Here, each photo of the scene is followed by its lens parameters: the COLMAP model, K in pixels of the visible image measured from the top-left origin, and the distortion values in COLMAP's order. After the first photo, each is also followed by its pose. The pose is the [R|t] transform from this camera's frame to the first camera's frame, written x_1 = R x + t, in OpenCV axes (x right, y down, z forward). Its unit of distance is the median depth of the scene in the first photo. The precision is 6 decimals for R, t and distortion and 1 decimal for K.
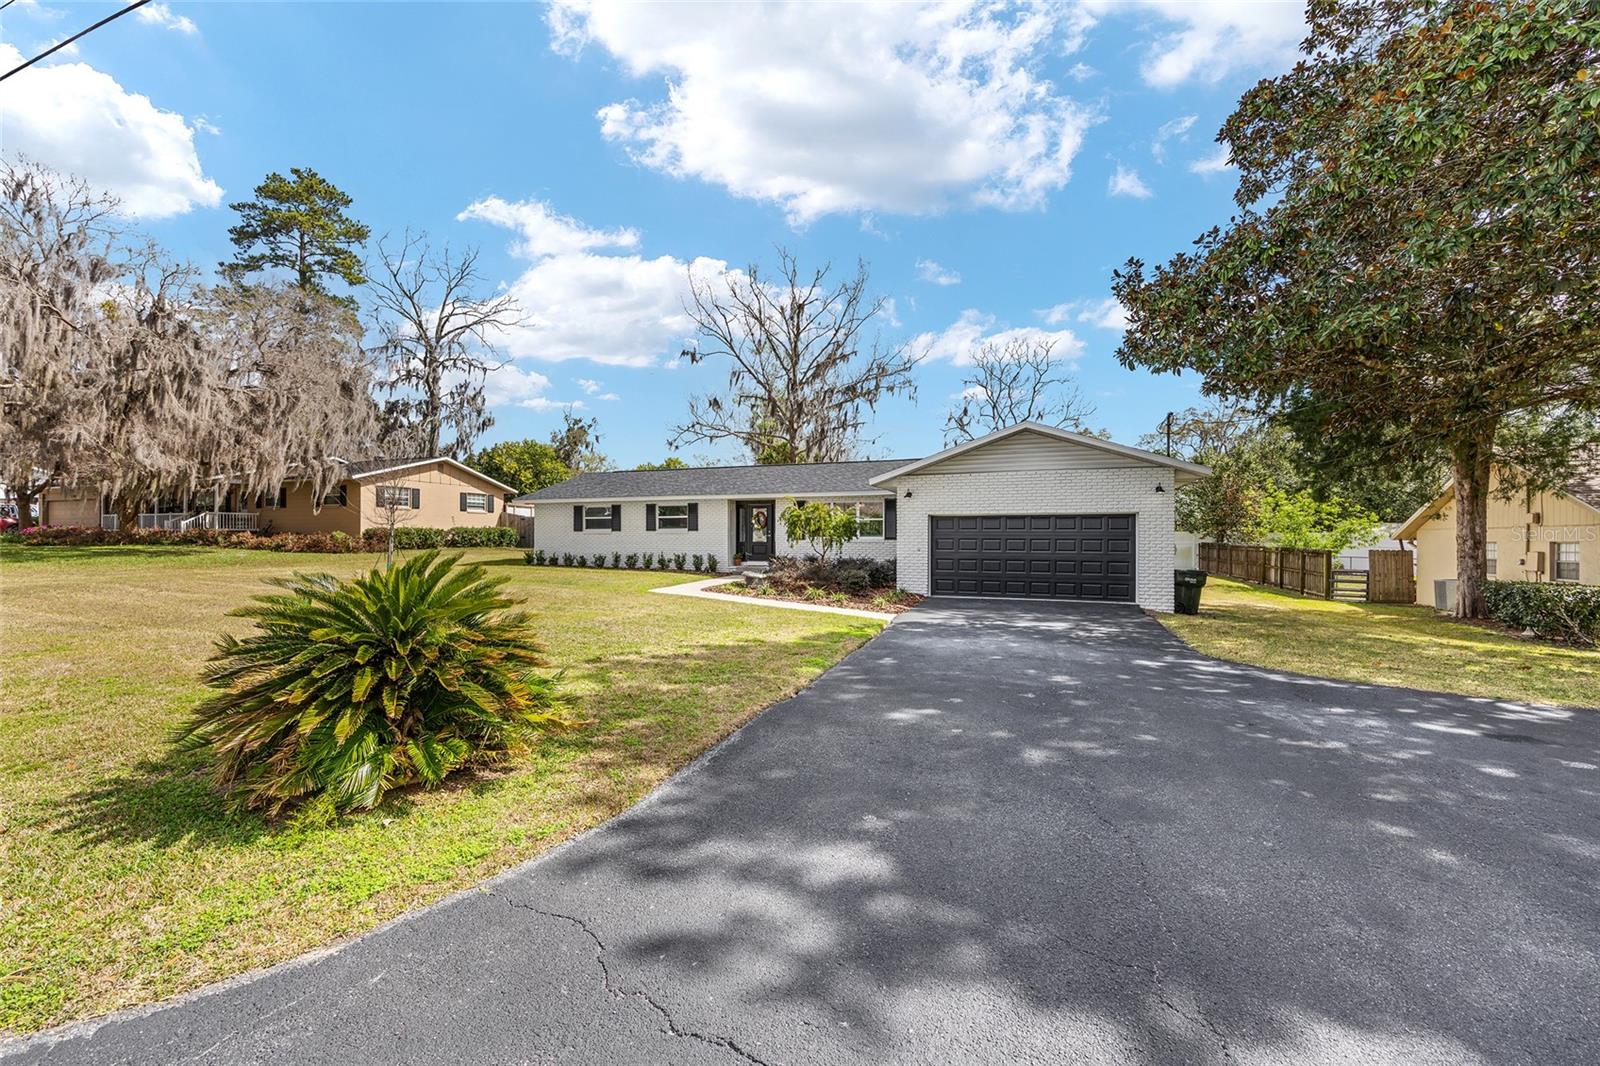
lens RADIAL K [[644.8, 0, 800.0], [0, 644.8, 533.0], [0, 0, 1]] dist [-0.002399, 0.000095]
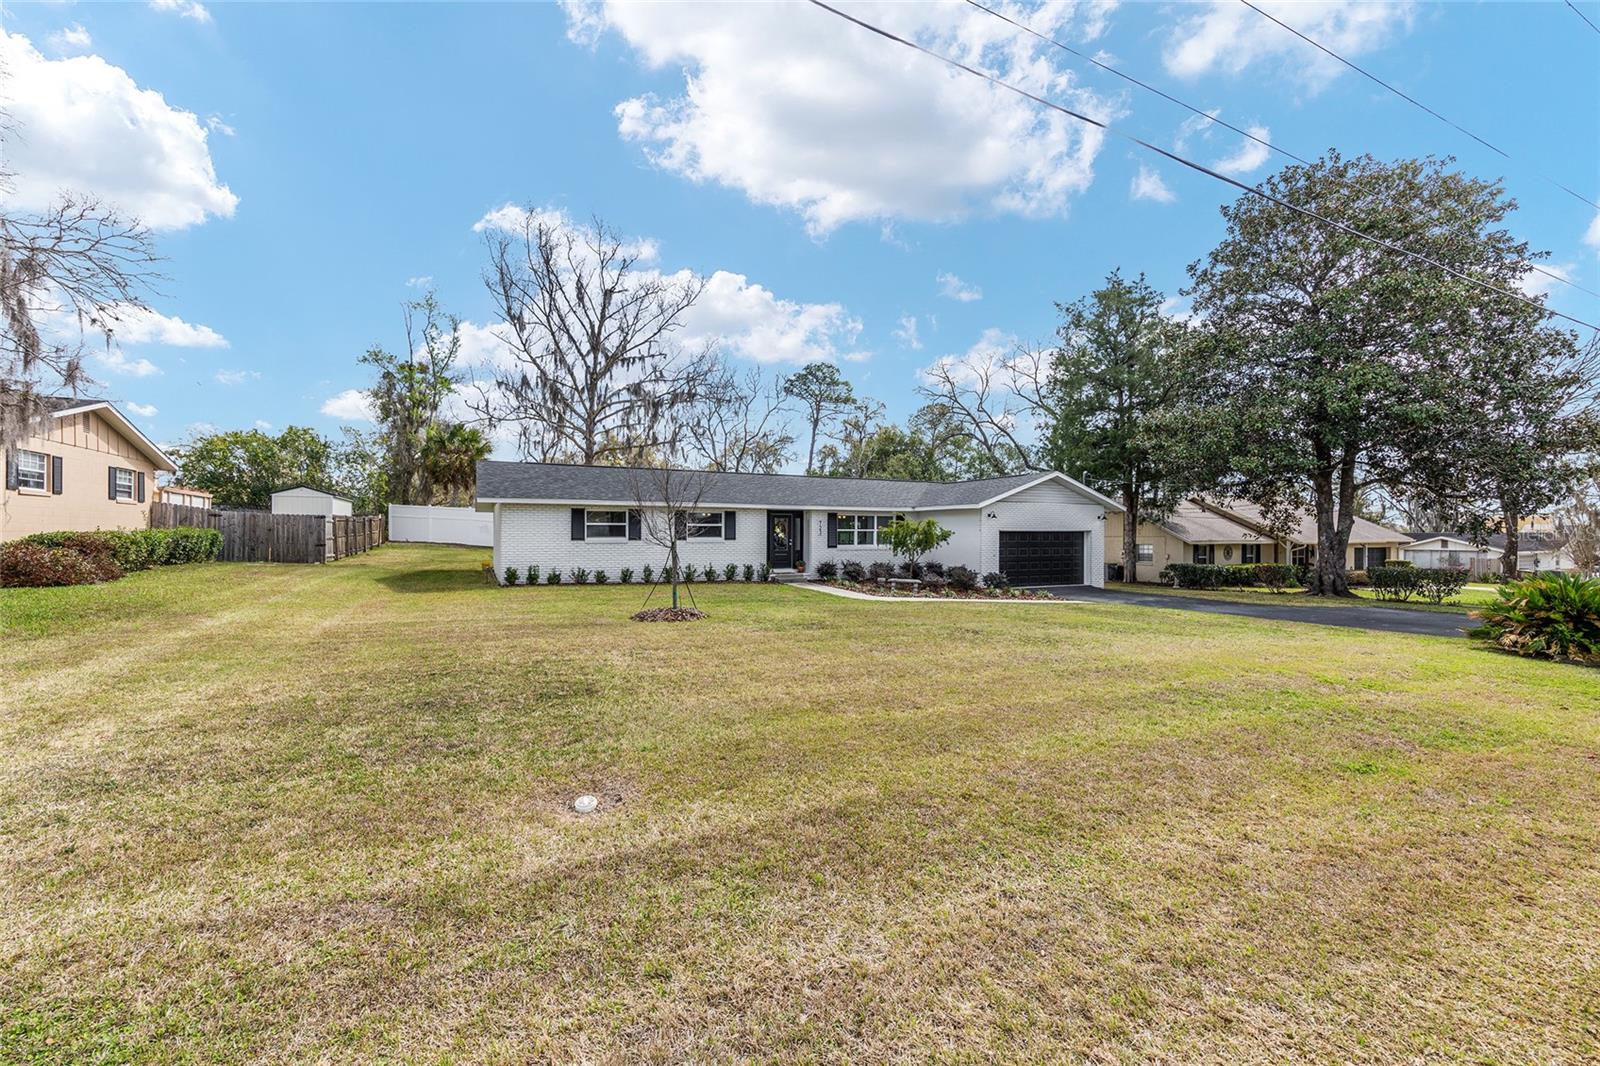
lens RADIAL K [[638.1, 0, 802.9], [0, 638.1, 528.0], [0, 0, 1]] dist [-0.002132, 0.000292]
pose [[0.675394, 0.006097, 0.737432, -0.774318], [-0.007924, 0.999968, -0.001011, -0.020033], [-0.737414, -0.005161, 0.675421, 0.267632]]
